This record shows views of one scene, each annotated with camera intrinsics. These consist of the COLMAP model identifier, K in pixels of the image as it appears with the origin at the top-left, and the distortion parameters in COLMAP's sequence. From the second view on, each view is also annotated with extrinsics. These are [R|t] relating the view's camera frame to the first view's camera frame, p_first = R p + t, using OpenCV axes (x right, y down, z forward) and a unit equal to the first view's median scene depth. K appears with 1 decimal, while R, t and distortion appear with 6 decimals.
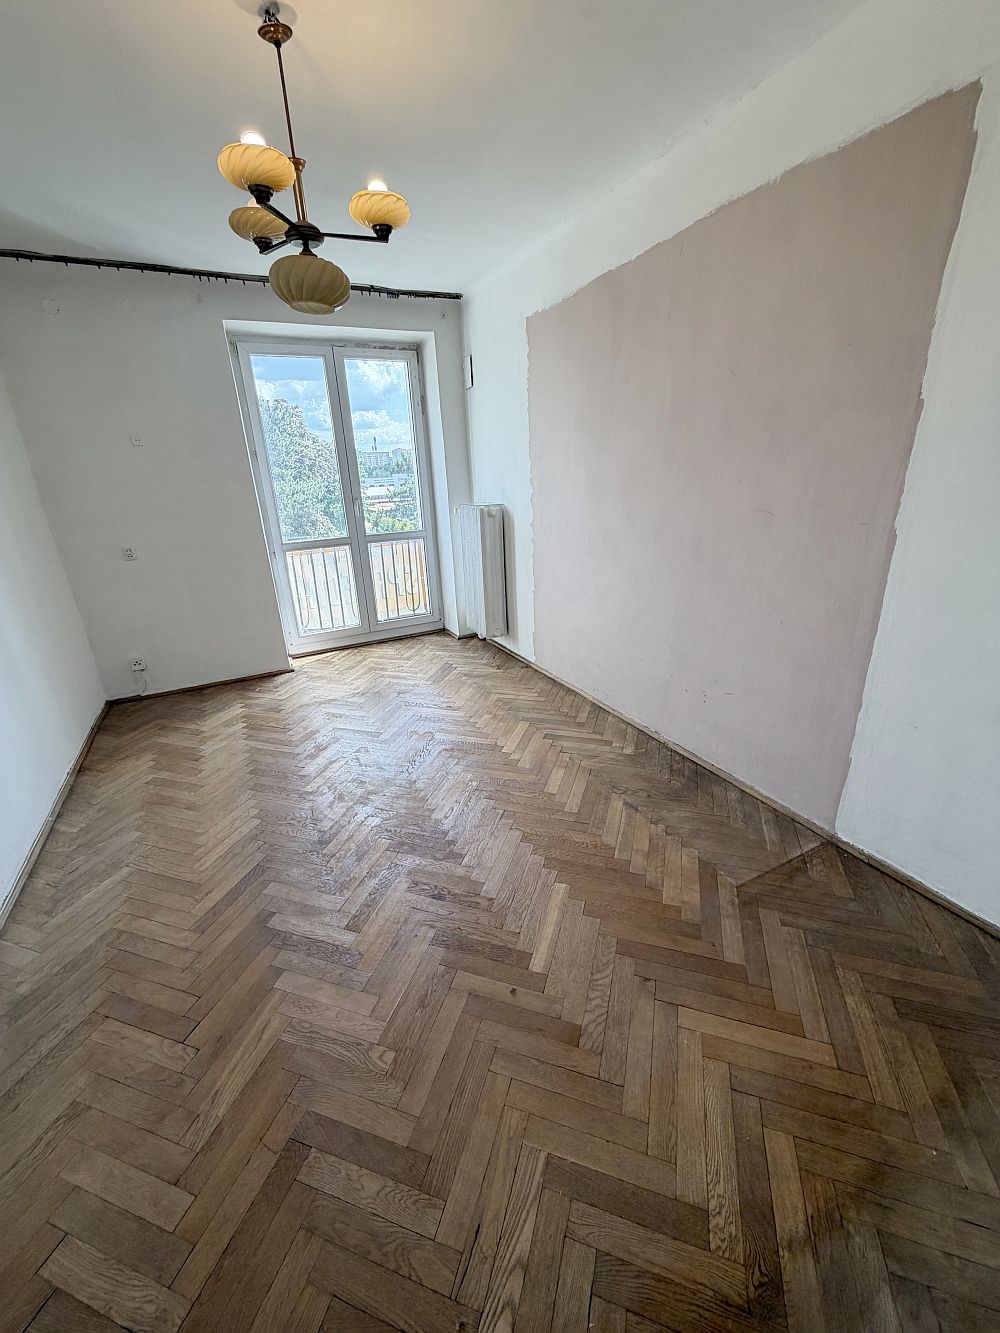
lens RADIAL K [[534.8, 0, 497.7], [0, 534.8, 667.4], [0, 0, 1]] dist [-0.001034, 0.000099]
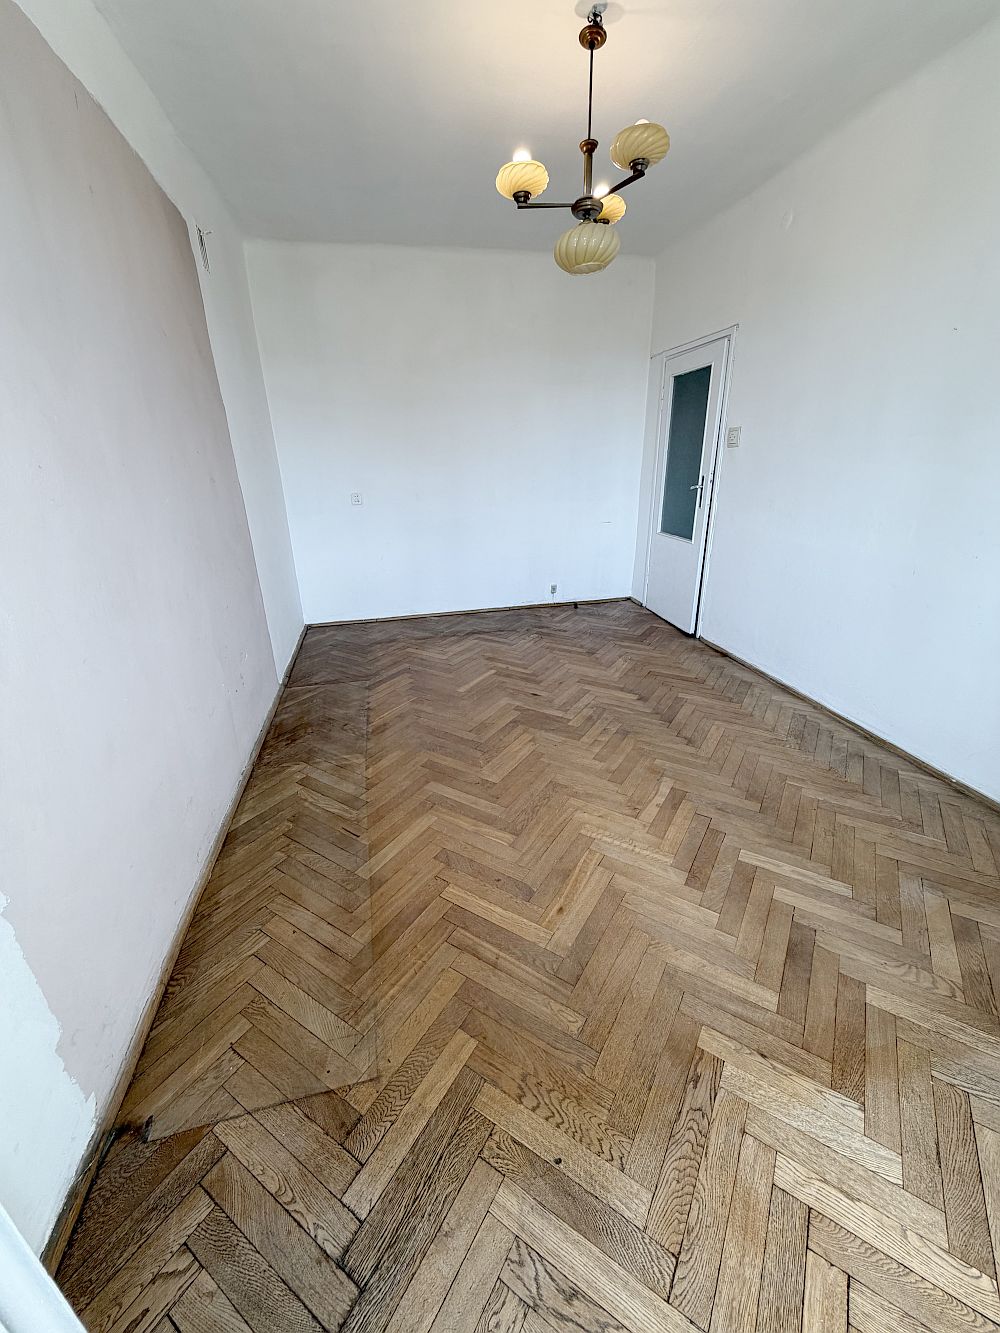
lens RADIAL K [[534.8, 0, 498.4], [0, 534.8, 667.4], [0, 0, 1]] dist [-0.001034, 0.000099]
pose [[-0.966488, -0.027910, 0.255192, -0.398015], [0.149066, 0.748299, 0.646397, -0.667773], [-0.209000, 0.662775, -0.719061, 2.045400]]
